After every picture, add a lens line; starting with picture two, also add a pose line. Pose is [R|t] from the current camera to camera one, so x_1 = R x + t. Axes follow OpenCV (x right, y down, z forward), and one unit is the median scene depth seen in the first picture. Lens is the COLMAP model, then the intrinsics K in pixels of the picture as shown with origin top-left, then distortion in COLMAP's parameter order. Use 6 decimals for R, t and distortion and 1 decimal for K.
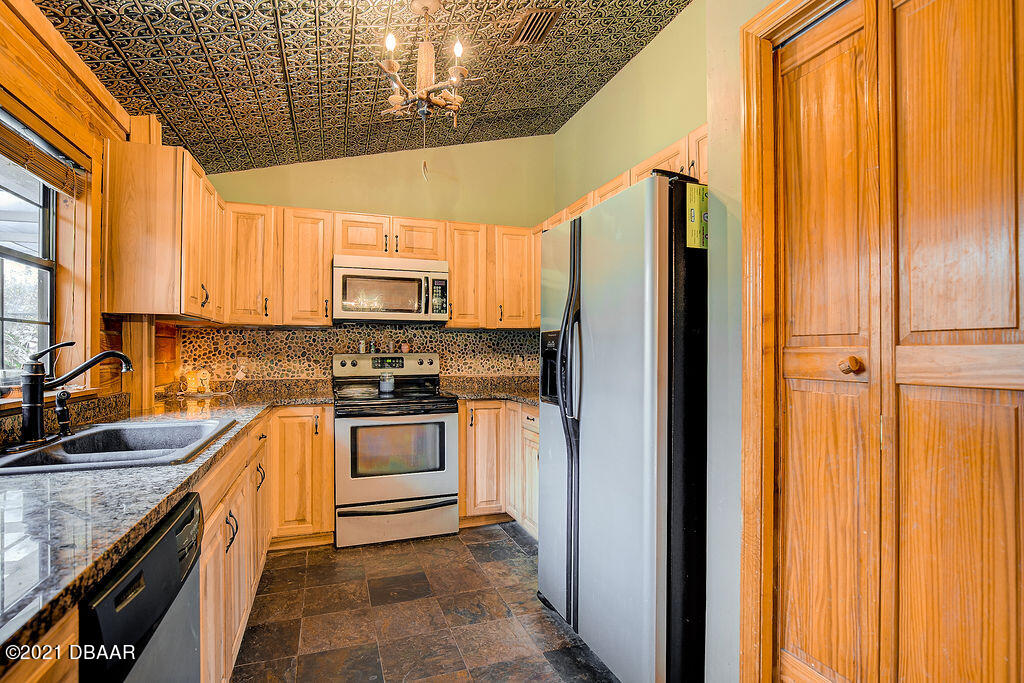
lens RADIAL K [[507.7, 0, 512.9], [0, 507.7, 348.2], [0, 0, 1]] dist [-0.024302, 0.000098]
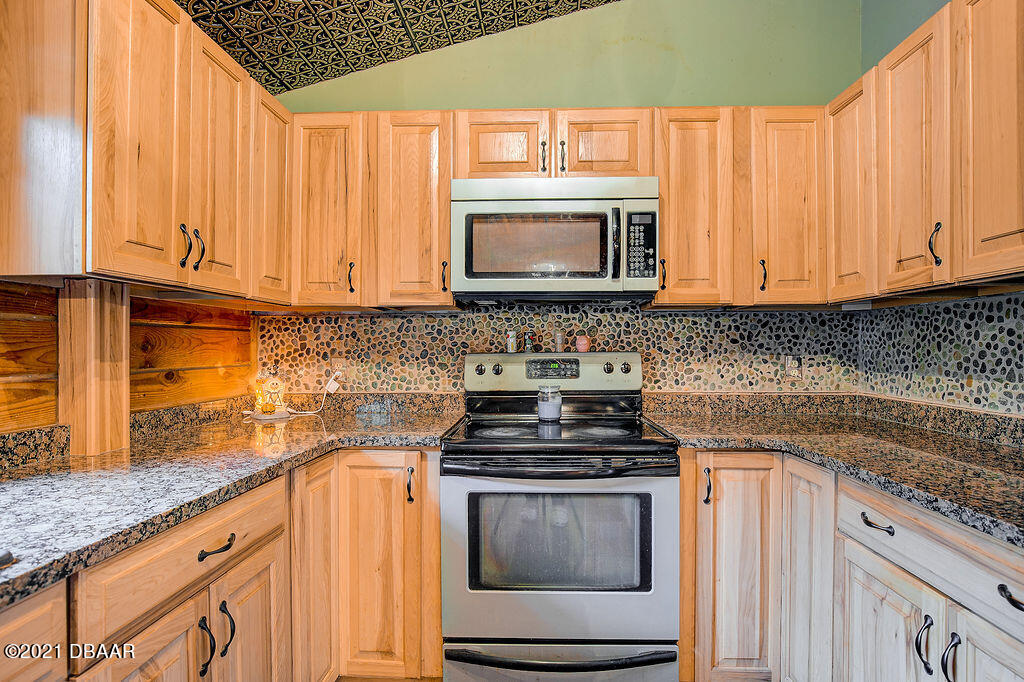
lens RADIAL K [[507.7, 0, 516.3], [0, 507.7, 350.7], [0, 0, 1]] dist [-0.024302, 0.000098]
pose [[0.922980, 0.000849, -0.384846, -0.062662], [0.003212, 0.999946, 0.009910, 0.001733], [0.384834, -0.010383, 0.922928, 0.467678]]
